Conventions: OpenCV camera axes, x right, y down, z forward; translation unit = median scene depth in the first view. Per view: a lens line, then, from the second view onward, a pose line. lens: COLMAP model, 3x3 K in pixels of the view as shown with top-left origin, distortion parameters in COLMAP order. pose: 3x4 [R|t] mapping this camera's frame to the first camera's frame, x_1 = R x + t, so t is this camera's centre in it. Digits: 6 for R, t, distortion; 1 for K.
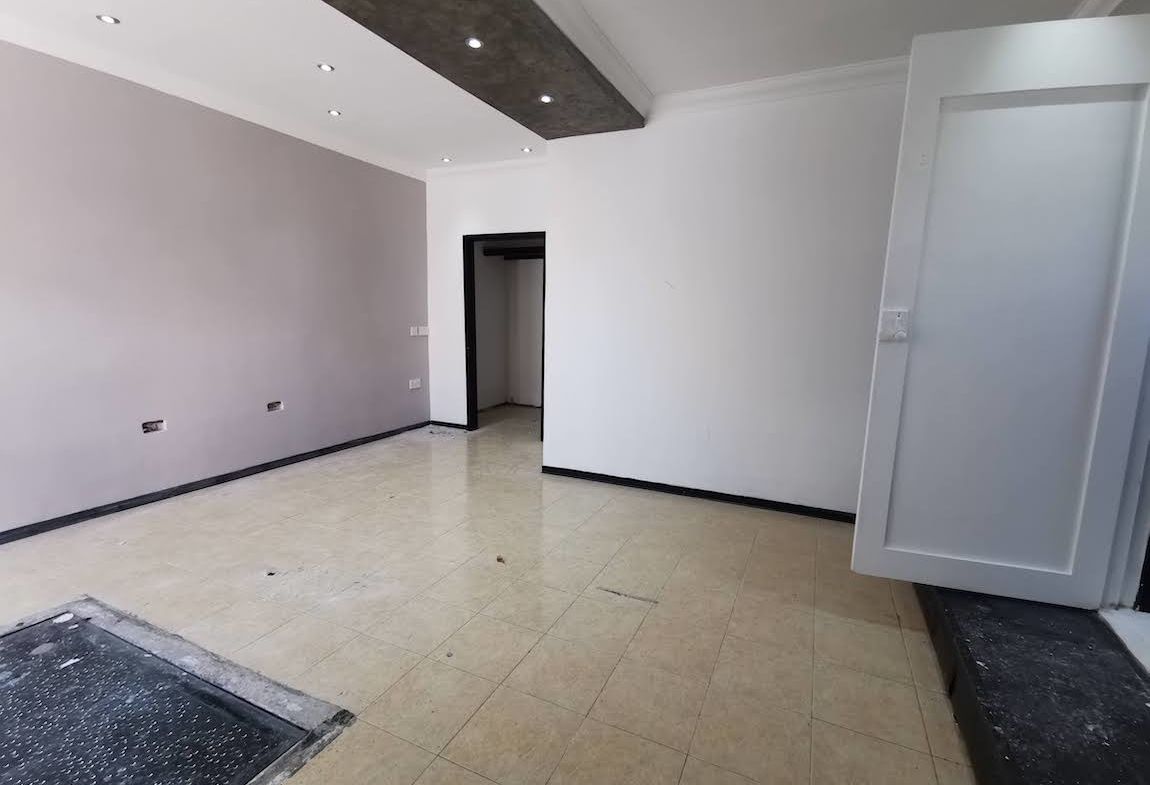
lens RADIAL K [[526.4, 0, 577.0], [0, 526.4, 390.5], [0, 0, 1]] dist [0.003475, -0.000826]
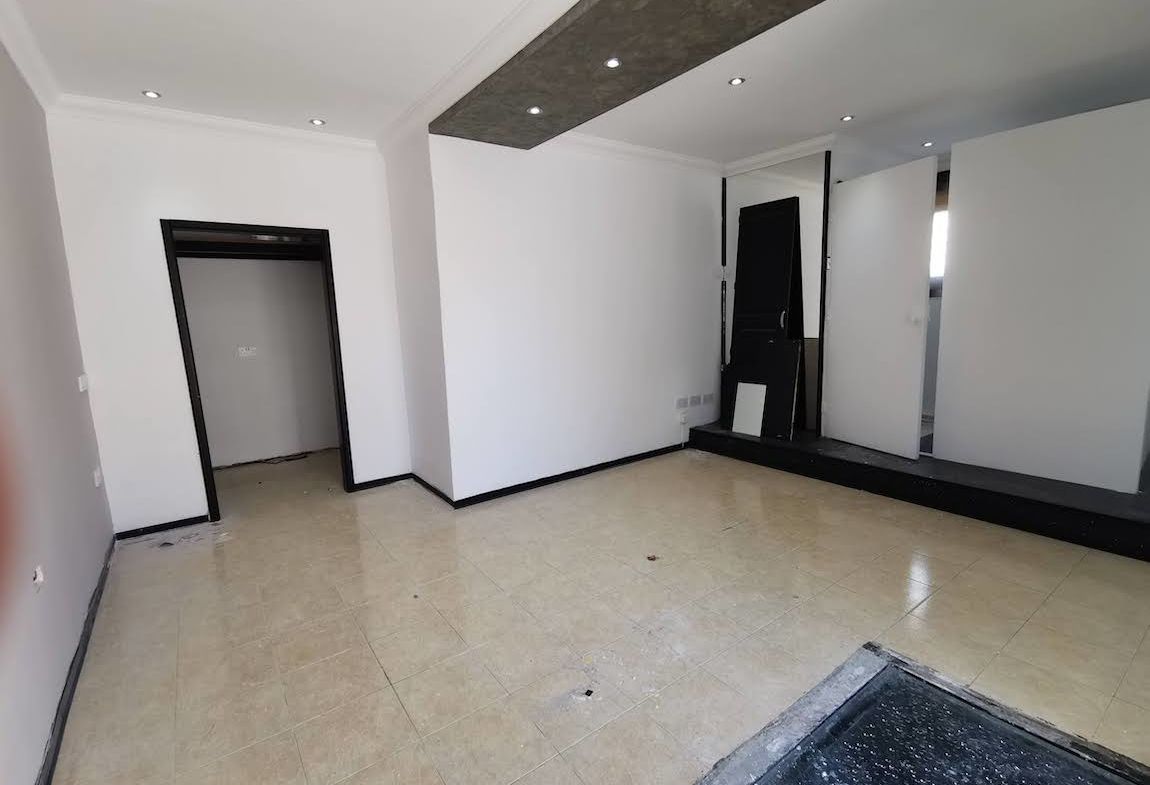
lens RADIAL K [[527.8, 0, 575.0], [0, 527.8, 392.5], [0, 0, 1]] dist [0.003048, 0.000324]
pose [[0.481496, -0.172281, 0.859349, -0.928064], [0.172420, 0.979949, 0.099852, -0.119921], [-0.859321, 0.100091, 0.501547, 0.478185]]
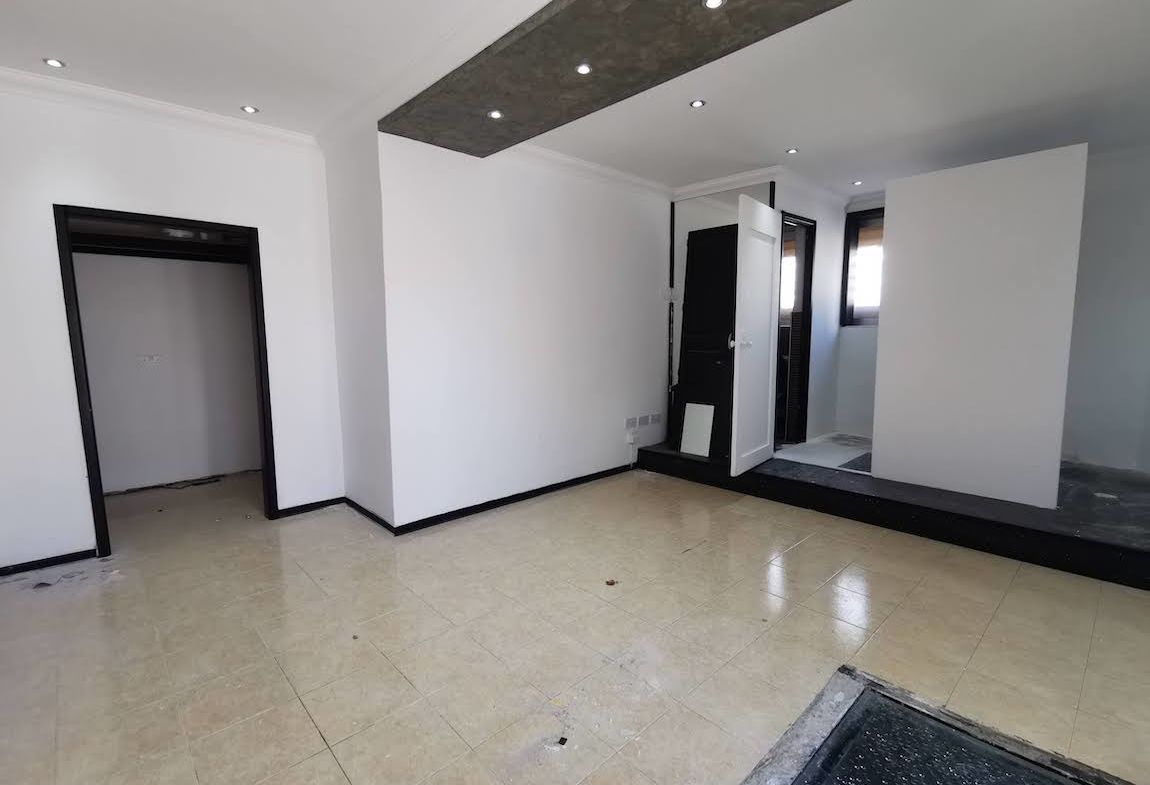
lens RADIAL K [[526.4, 0, 577.0], [0, 526.4, 390.5], [0, 0, 1]] dist [0.003475, -0.000826]
pose [[0.366791, -0.125718, 0.921770, -0.906940], [0.148758, 0.986004, 0.075285, -0.112120], [-0.918333, 0.109507, 0.380359, 0.543331]]
